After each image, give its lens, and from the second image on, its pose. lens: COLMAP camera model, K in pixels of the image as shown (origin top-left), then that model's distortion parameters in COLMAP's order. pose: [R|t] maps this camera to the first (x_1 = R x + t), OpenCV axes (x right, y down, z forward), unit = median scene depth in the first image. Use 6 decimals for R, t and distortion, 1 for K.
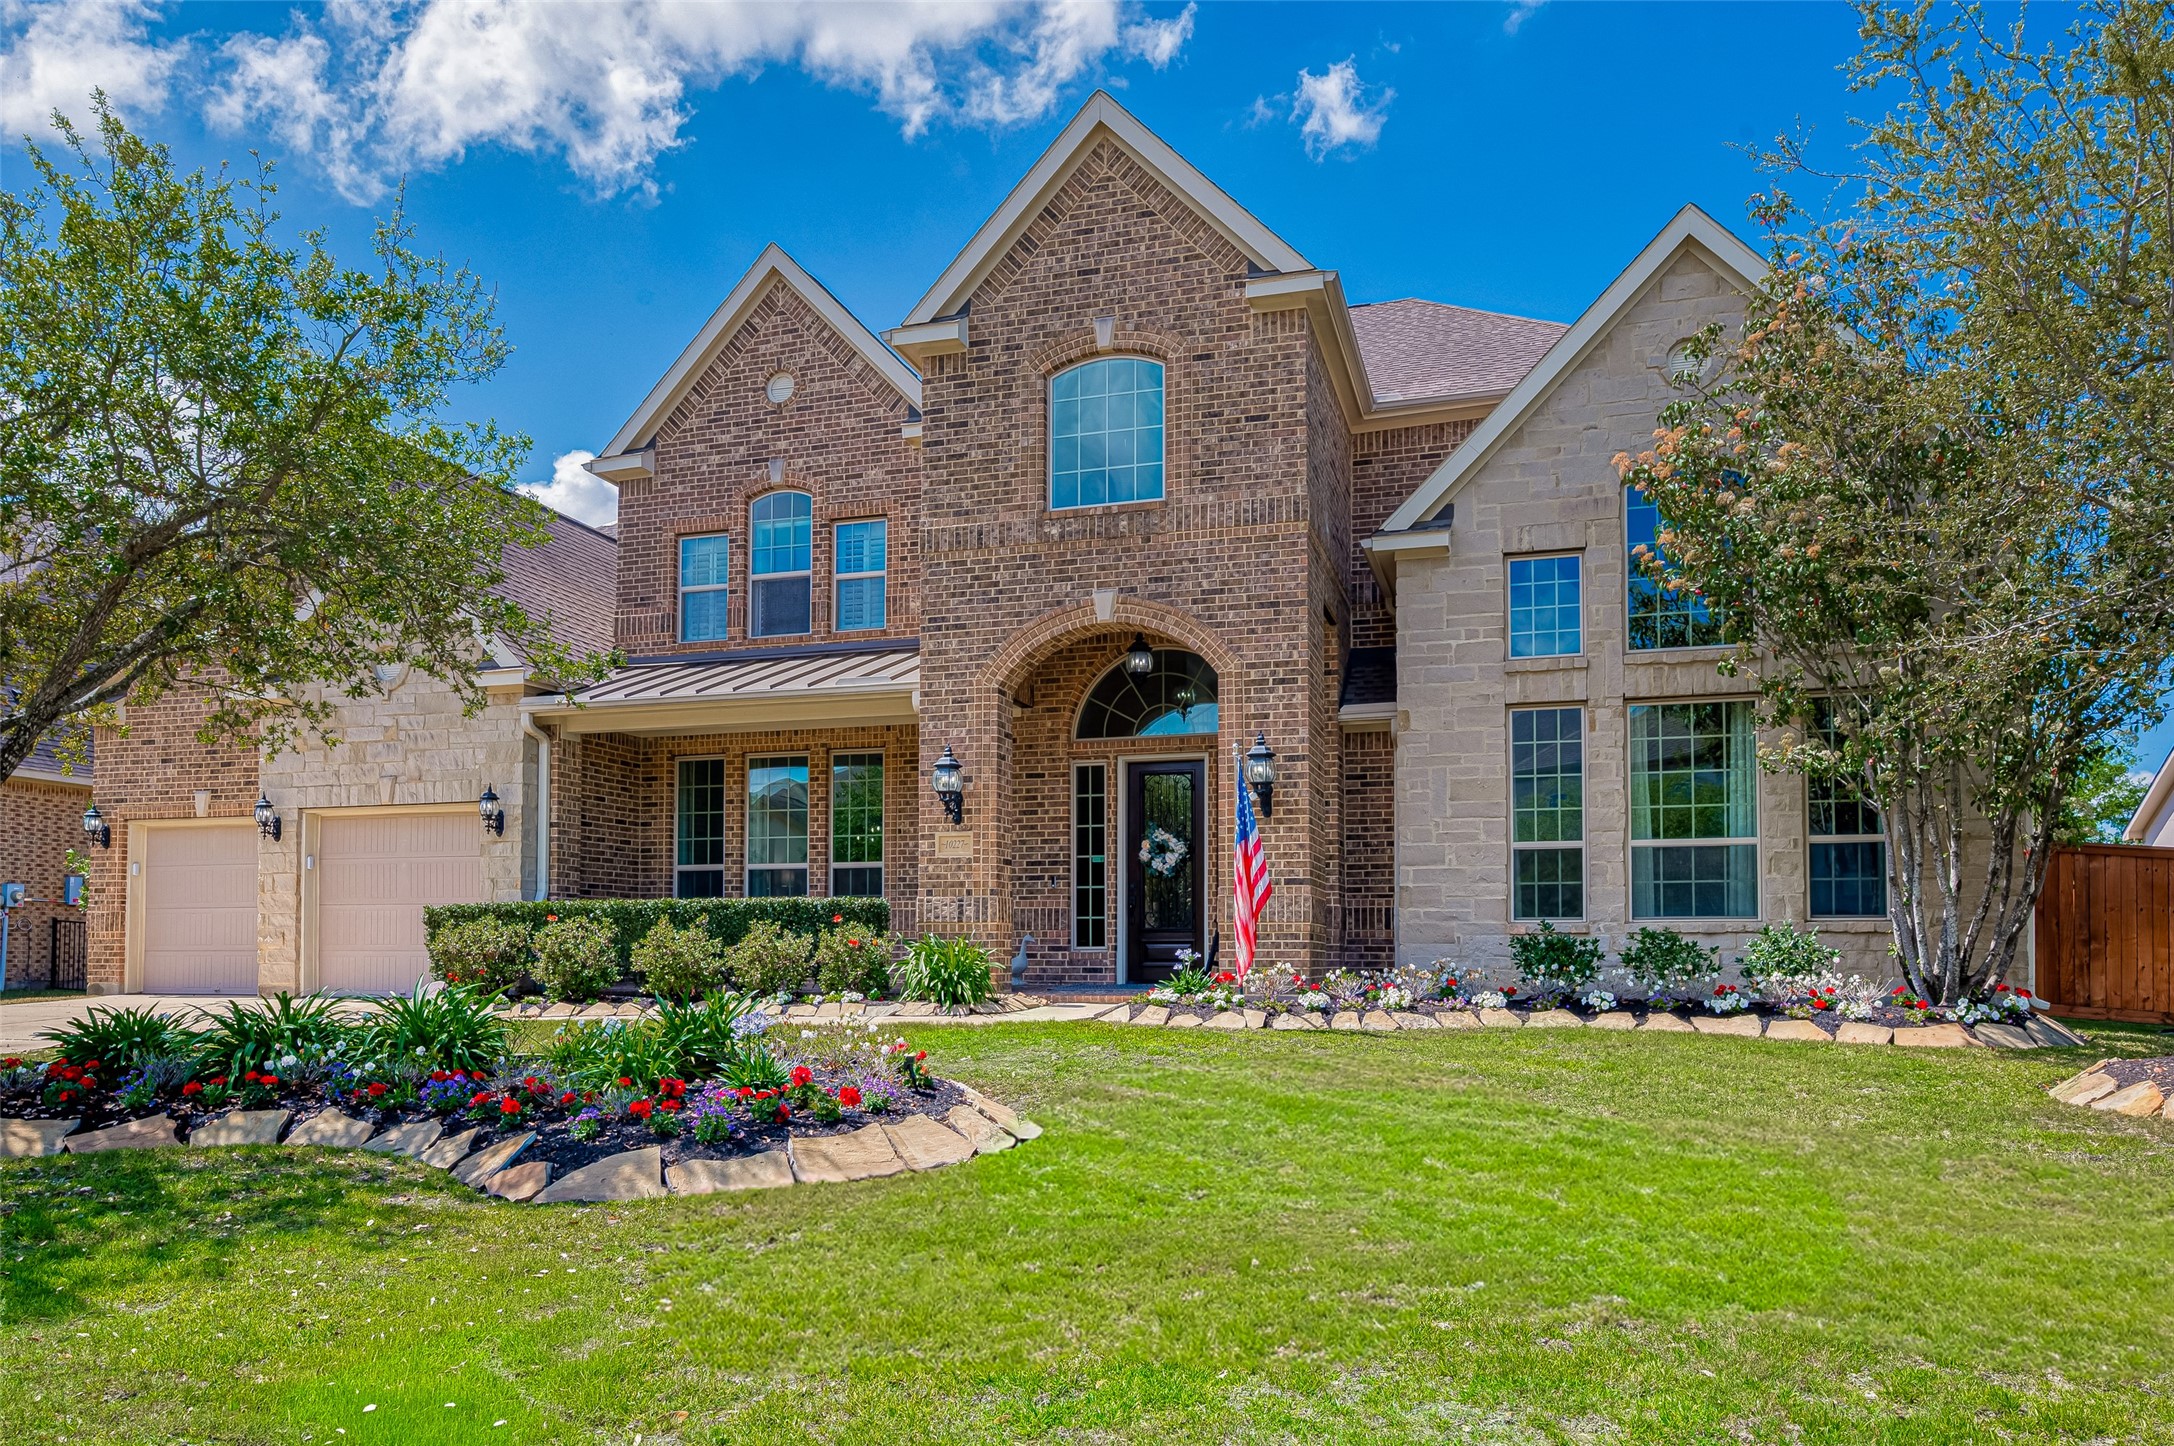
lens RADIAL K [[1147.2, 0, 1087.7], [0, 1147.2, 616.7], [0, 0, 1]] dist [-0.006308, 0.001534]
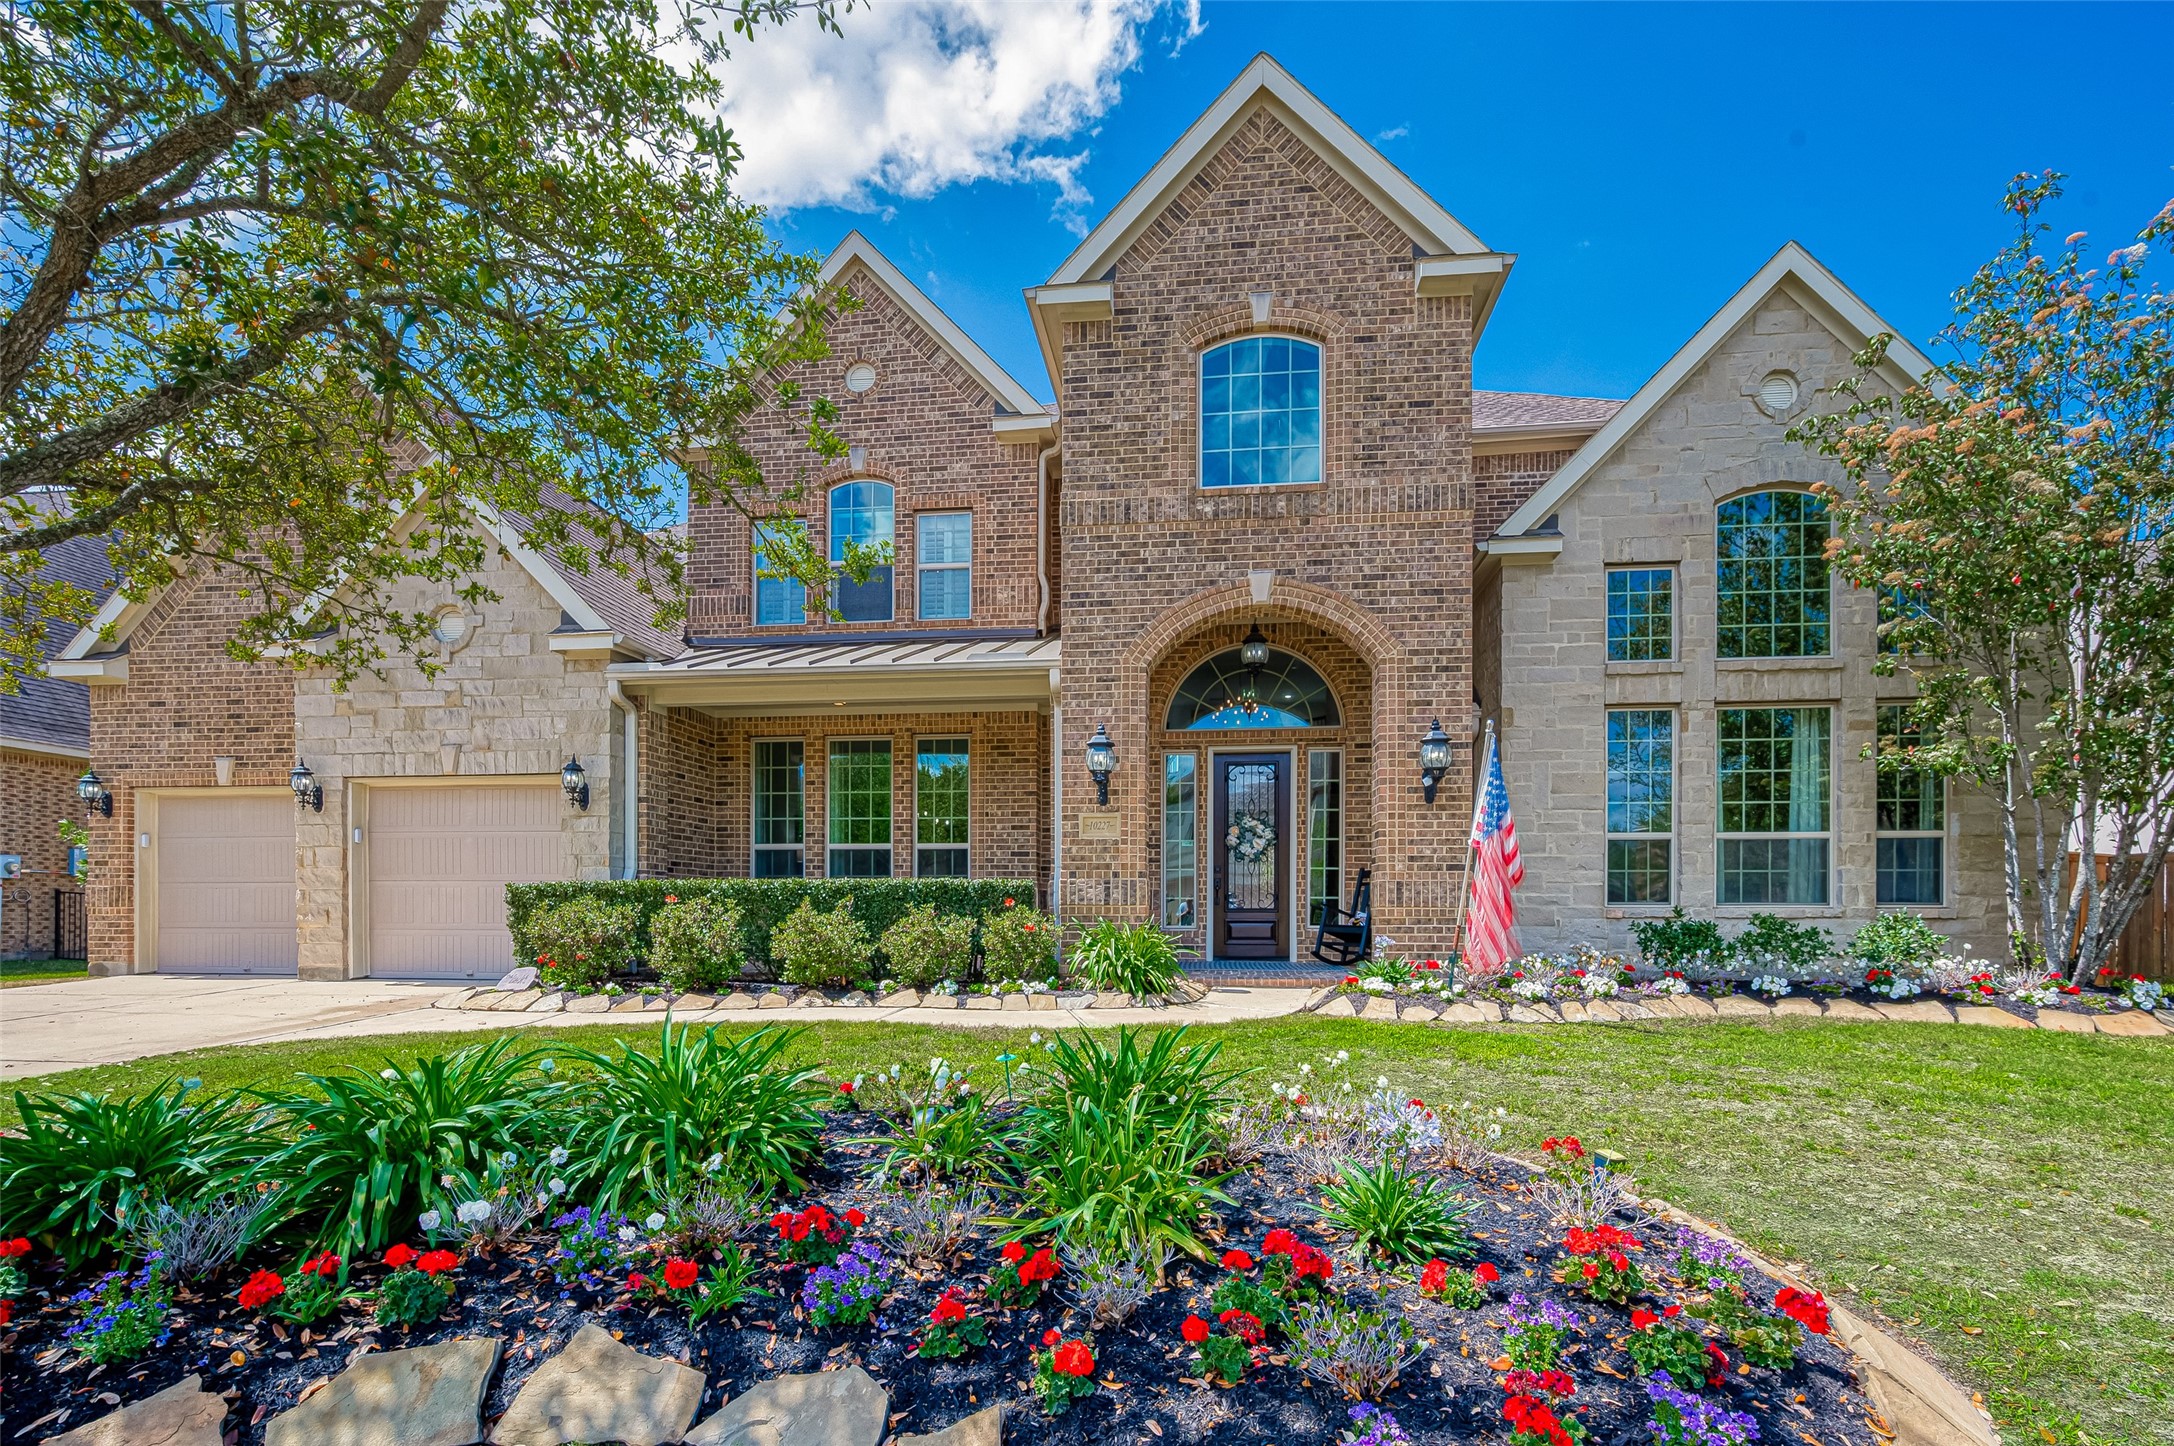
lens RADIAL K [[866.3, 0, 1087.0], [0, 866.3, 723.0], [0, 0, 1]] dist [-0.002457, -0.000323]
pose [[0.990510, 0.033060, 0.133406, -0.220370], [-0.041699, 0.997174, 0.062495, 0.064156], [-0.130962, -0.067465, 0.989089, 0.272556]]
